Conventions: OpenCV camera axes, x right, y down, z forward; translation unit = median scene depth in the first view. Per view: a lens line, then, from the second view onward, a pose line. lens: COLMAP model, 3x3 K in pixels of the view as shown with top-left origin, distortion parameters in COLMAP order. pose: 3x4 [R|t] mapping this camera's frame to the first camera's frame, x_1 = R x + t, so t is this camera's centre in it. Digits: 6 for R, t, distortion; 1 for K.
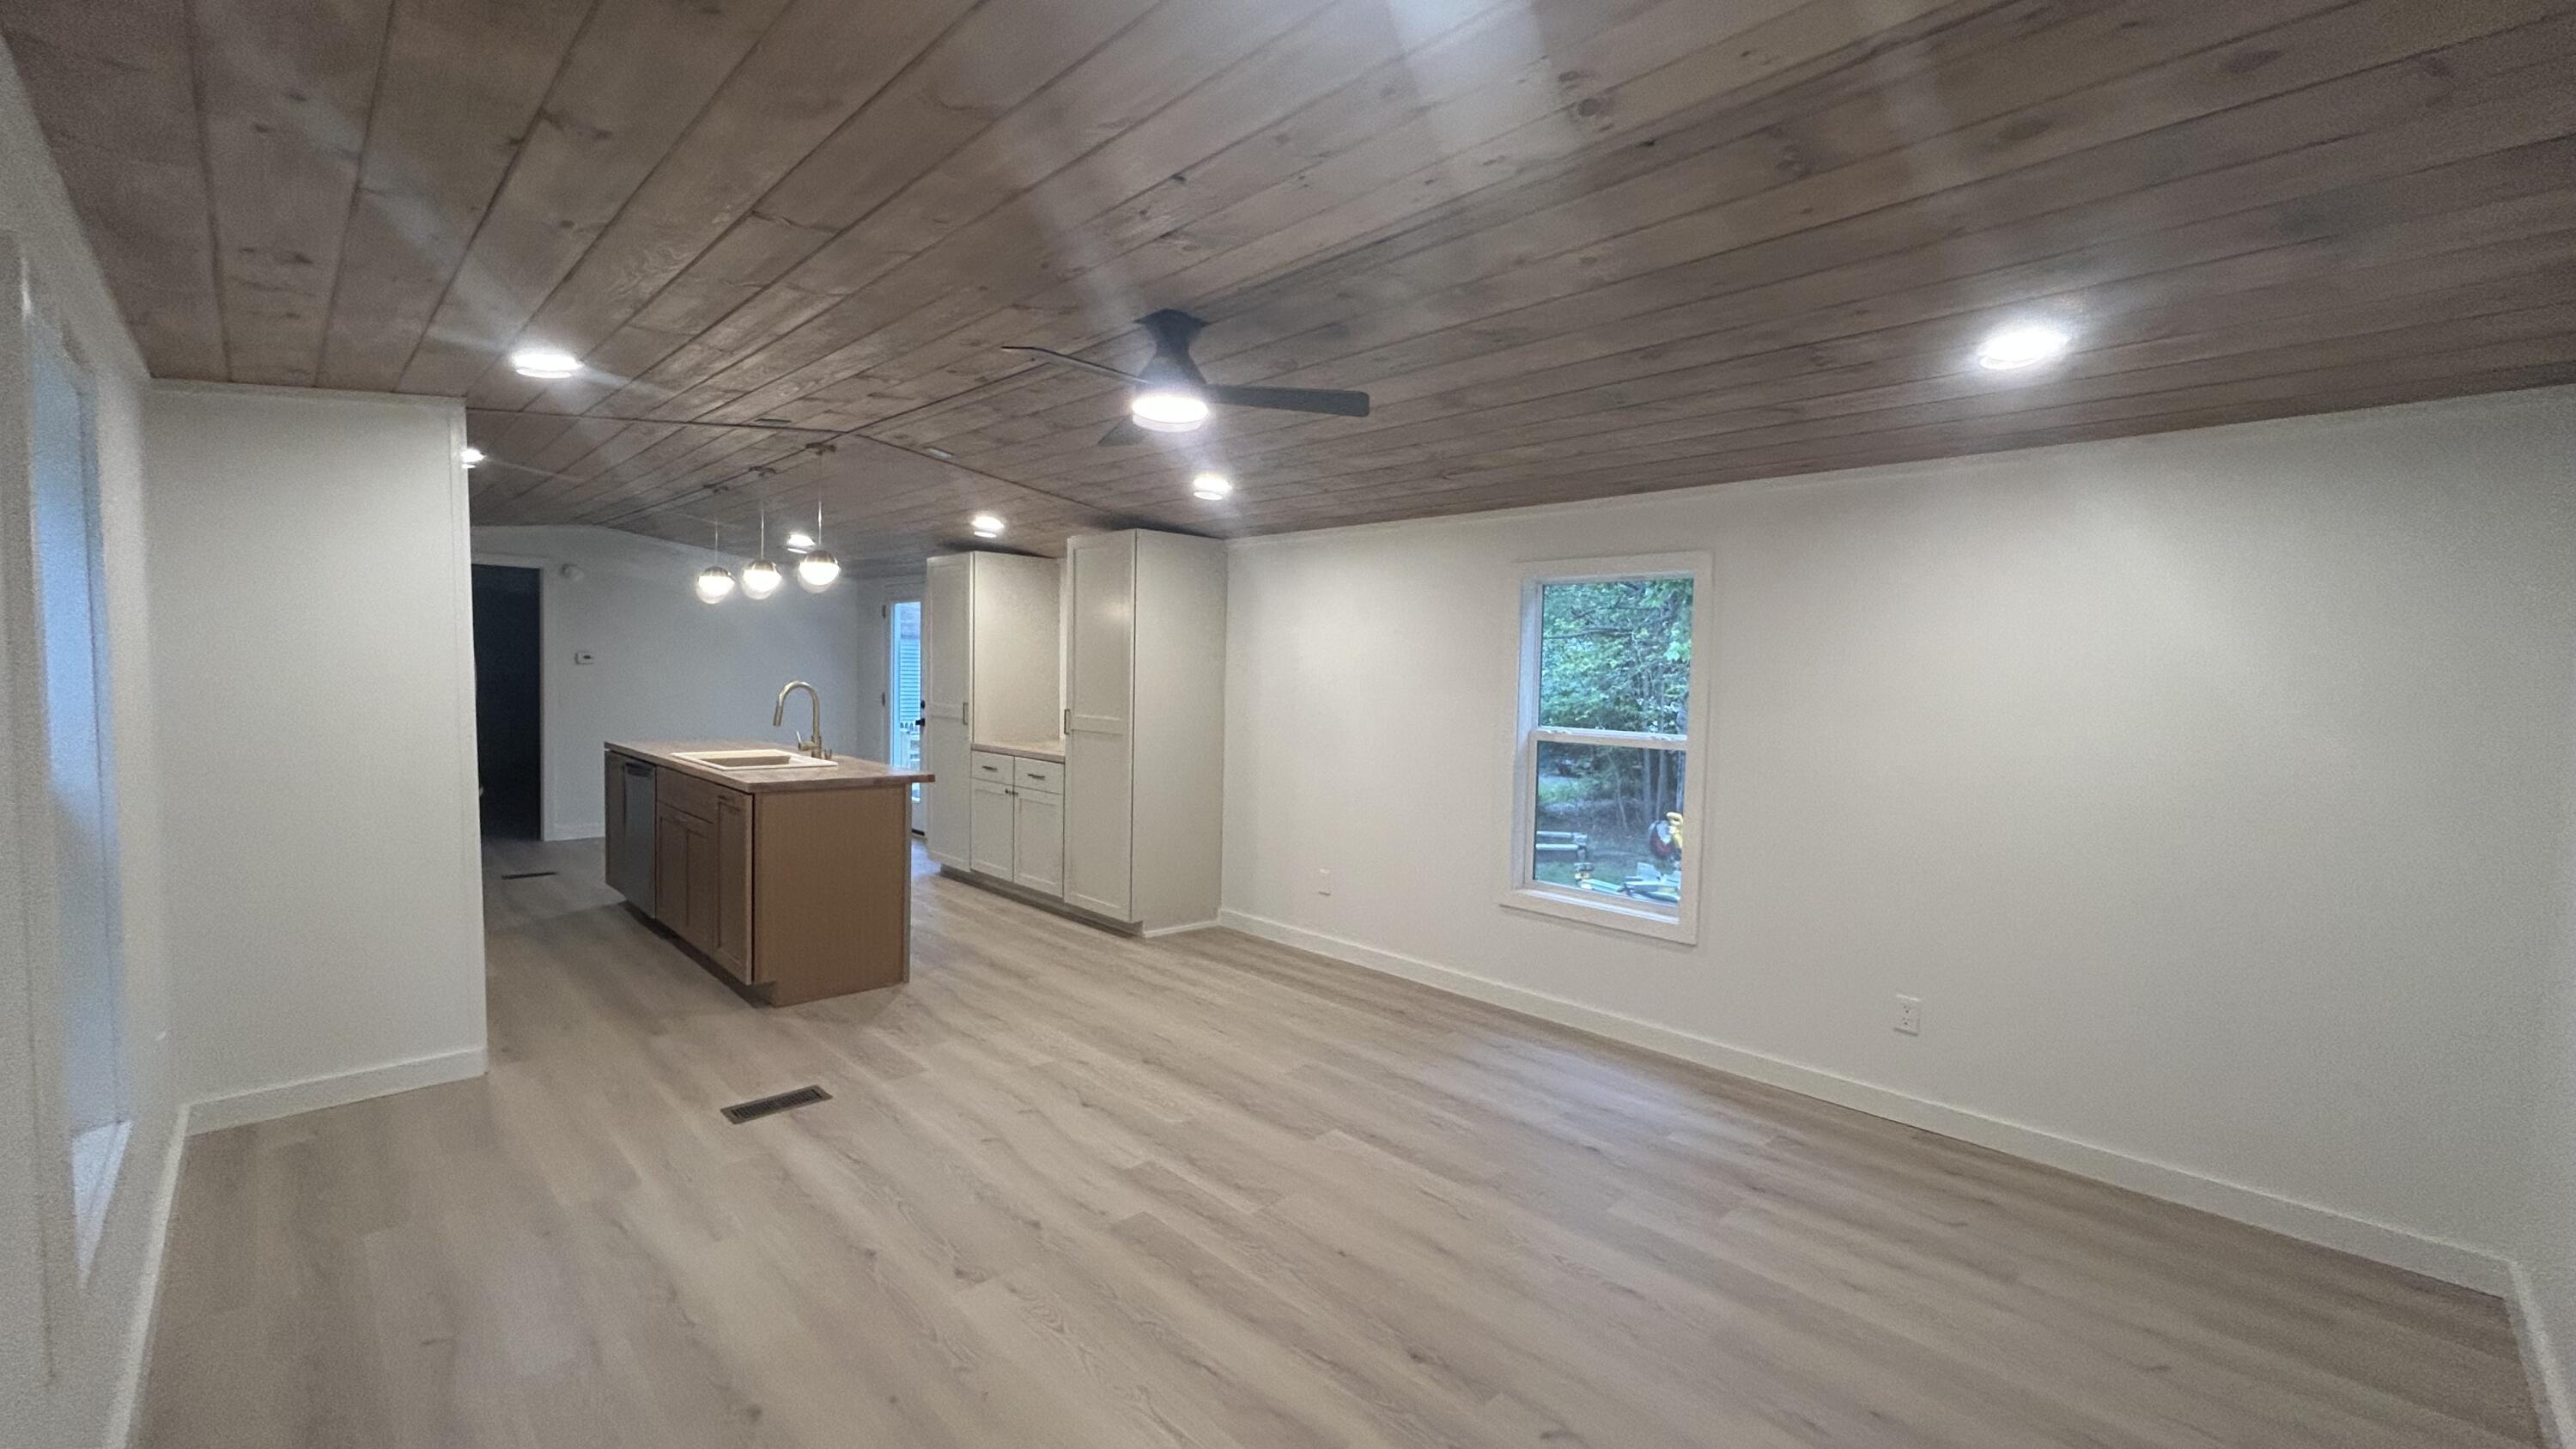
lens RADIAL K [[1032.6, 0, 1287.1], [0, 1032.6, 719.6], [0, 0, 1]] dist [-0.003555, 0.001136]
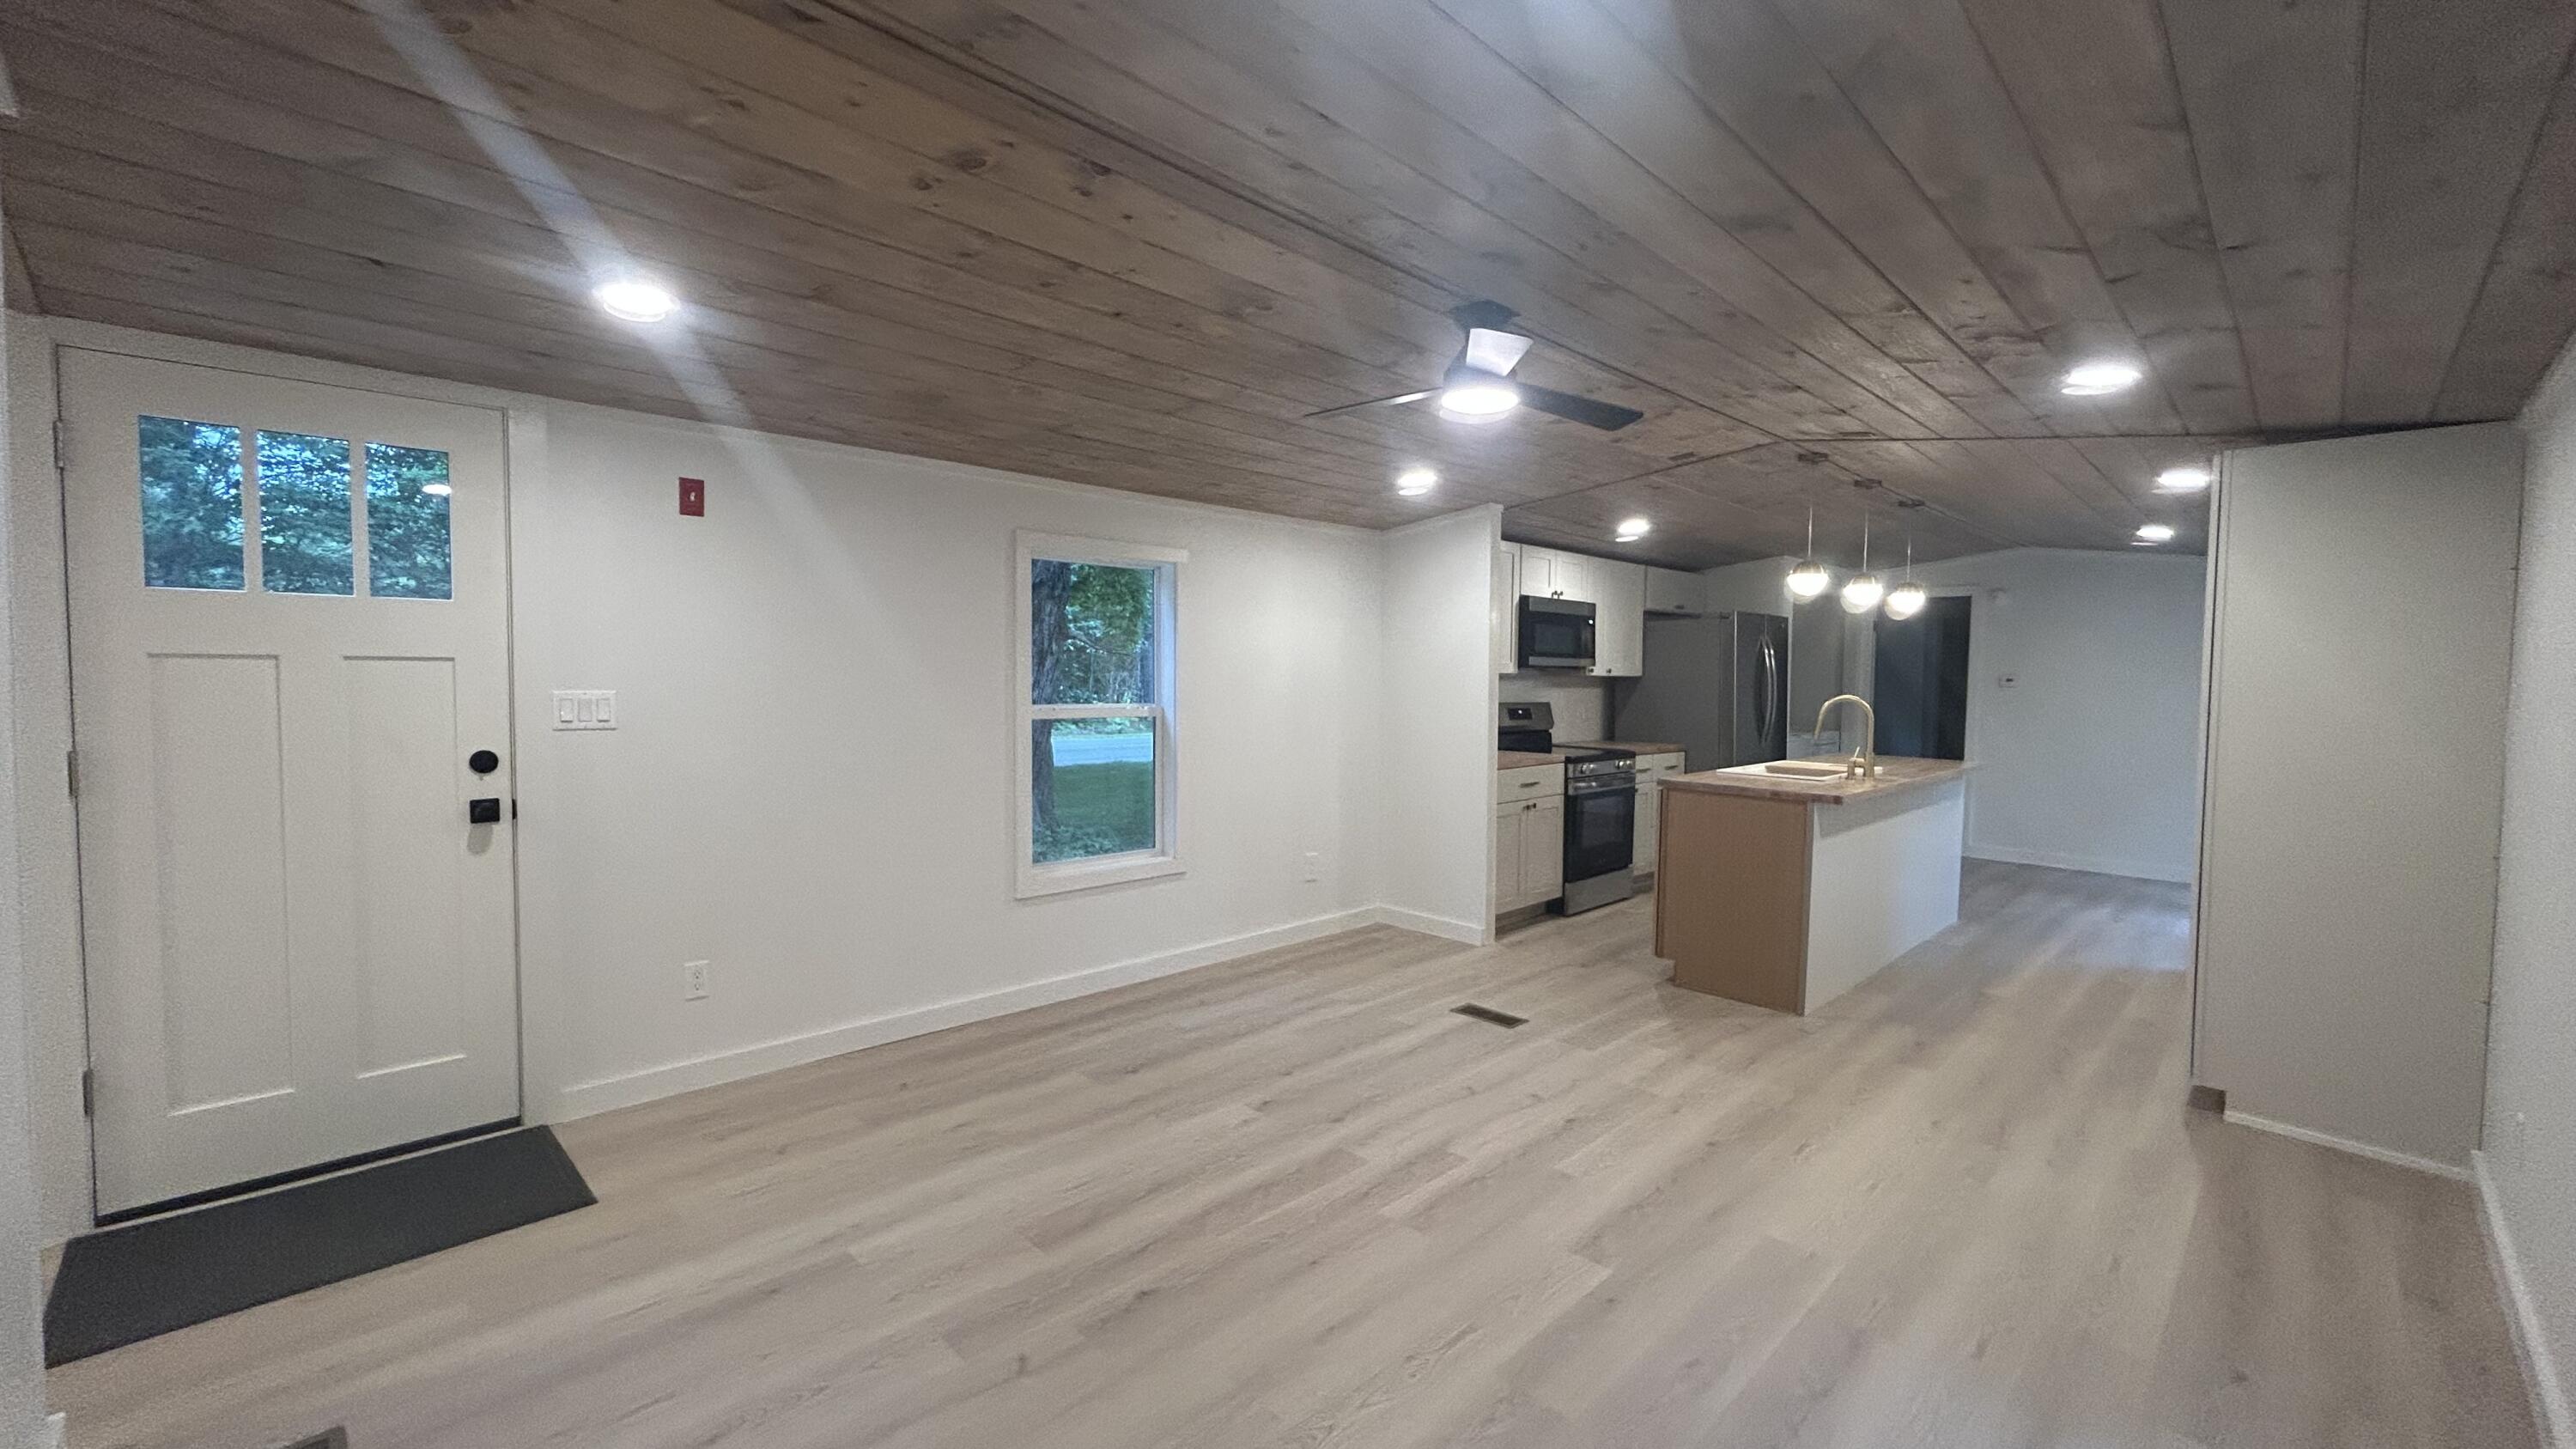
lens RADIAL K [[1032.6, 0, 1282.1], [0, 1032.6, 725.5], [0, 0, 1]] dist [-0.003555, 0.001136]
pose [[0.008422, 0.033070, -0.999418, 0.673112], [-0.061889, 0.997554, 0.032486, -0.008647], [0.998047, 0.061580, 0.010448, 0.624969]]
